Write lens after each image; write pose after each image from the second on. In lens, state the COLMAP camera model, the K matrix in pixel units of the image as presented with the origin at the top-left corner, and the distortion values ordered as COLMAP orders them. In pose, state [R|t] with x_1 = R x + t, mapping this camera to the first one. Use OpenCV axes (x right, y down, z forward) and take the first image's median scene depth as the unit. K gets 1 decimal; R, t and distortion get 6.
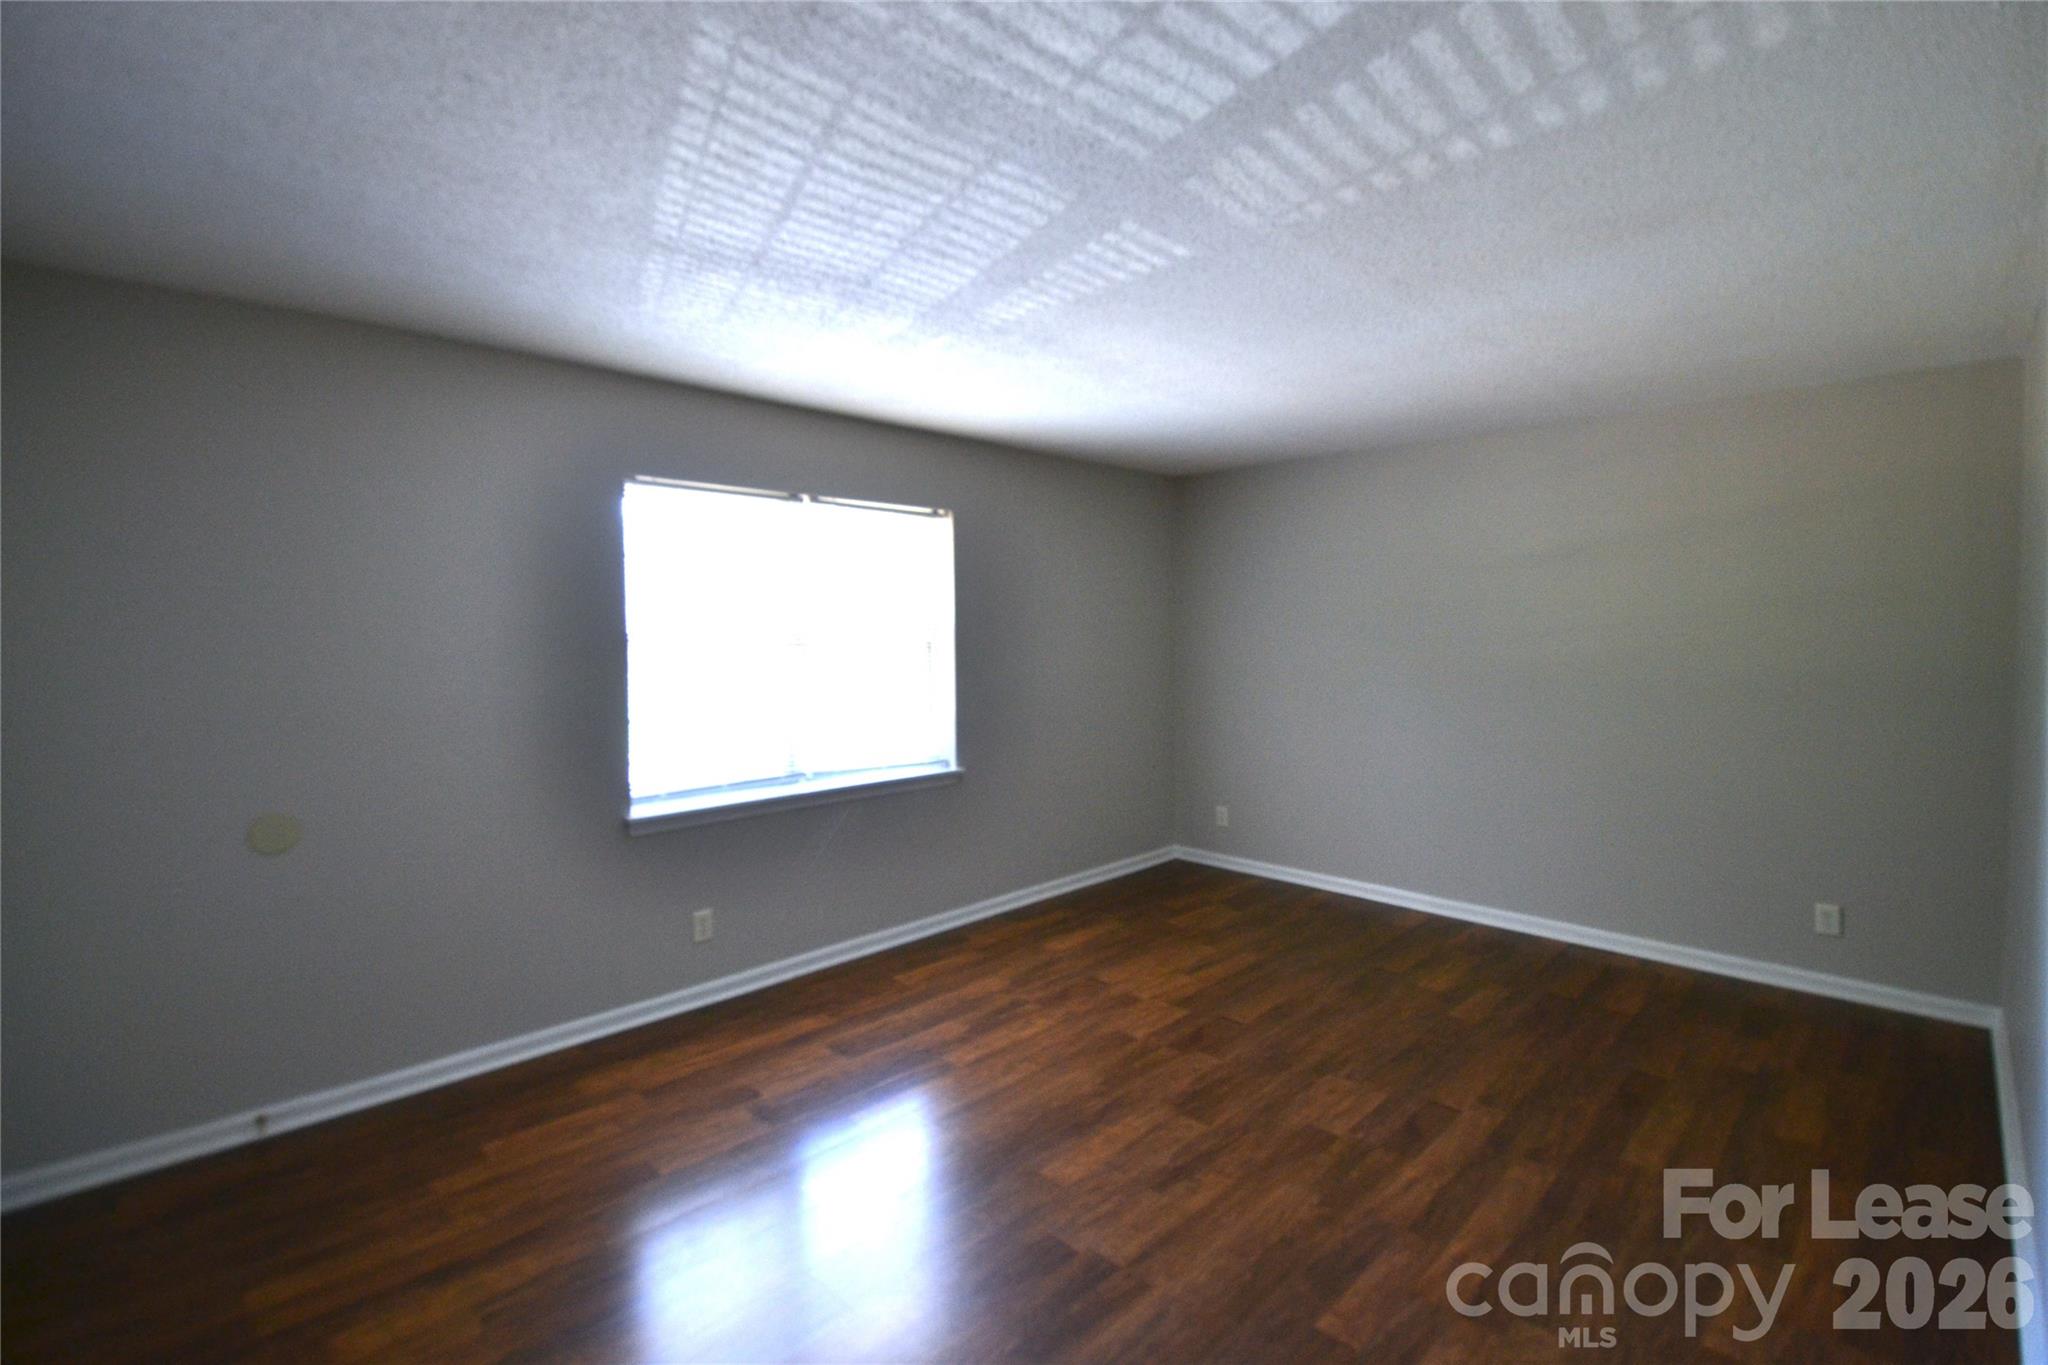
lens RADIAL K [[914.5, 0, 1028.7], [0, 914.5, 673.0], [0, 0, 1]] dist [0.010232, -0.018166]
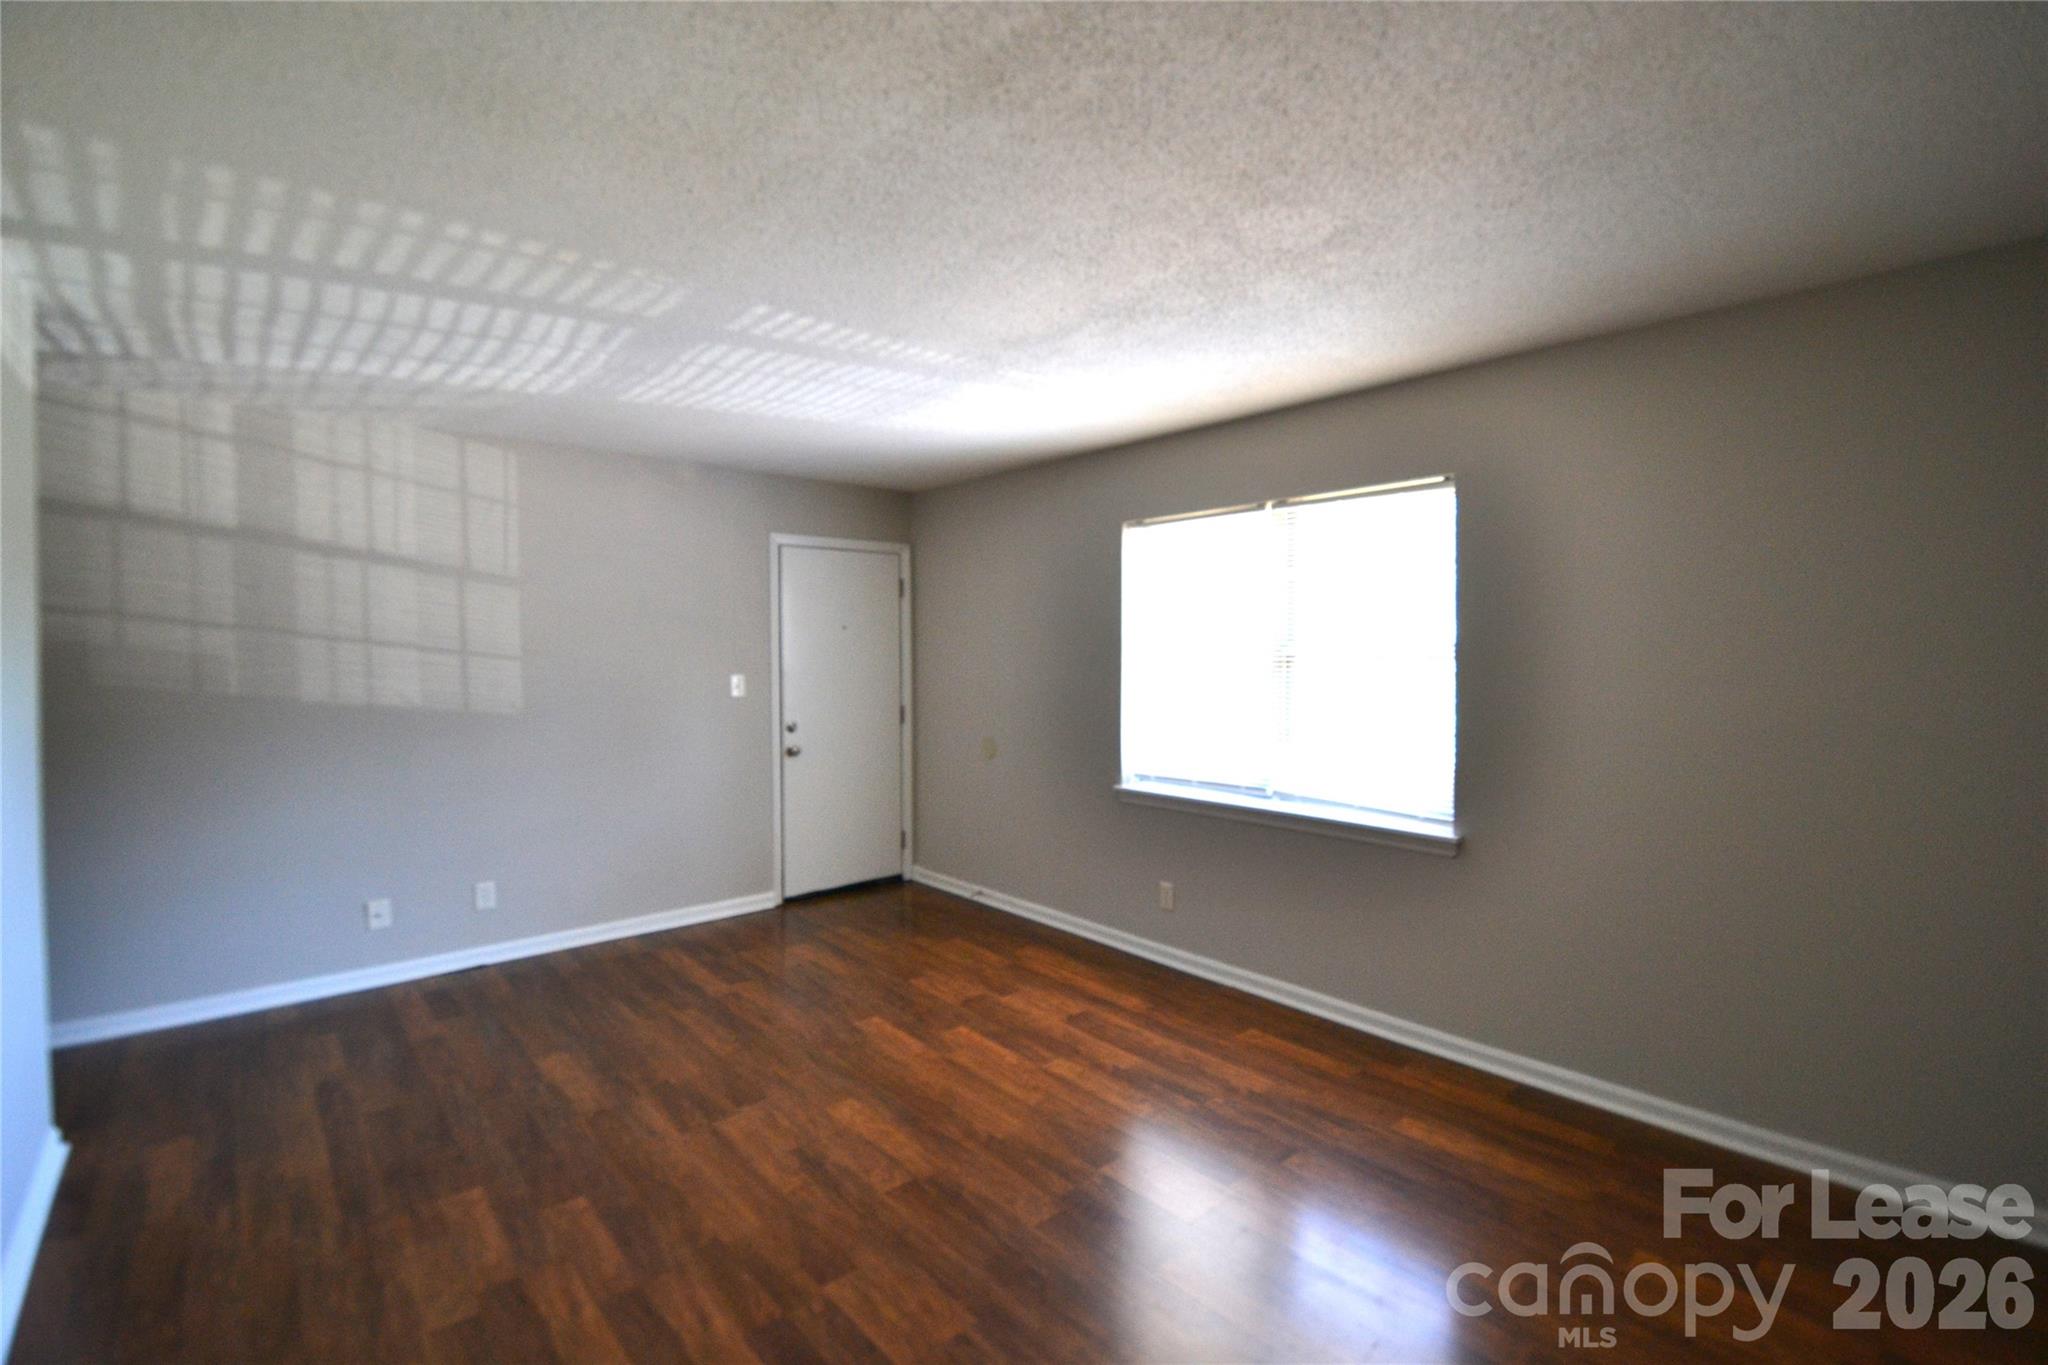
lens RADIAL K [[914.5, 0, 1029.2], [0, 914.5, 673.7], [0, 0, 1]] dist [0.010232, -0.018166]
pose [[-0.059697, 0.036535, -0.997548, 1.101528], [-0.046232, 0.998156, 0.039324, -0.059385], [0.997145, 0.048466, -0.057898, 1.206340]]
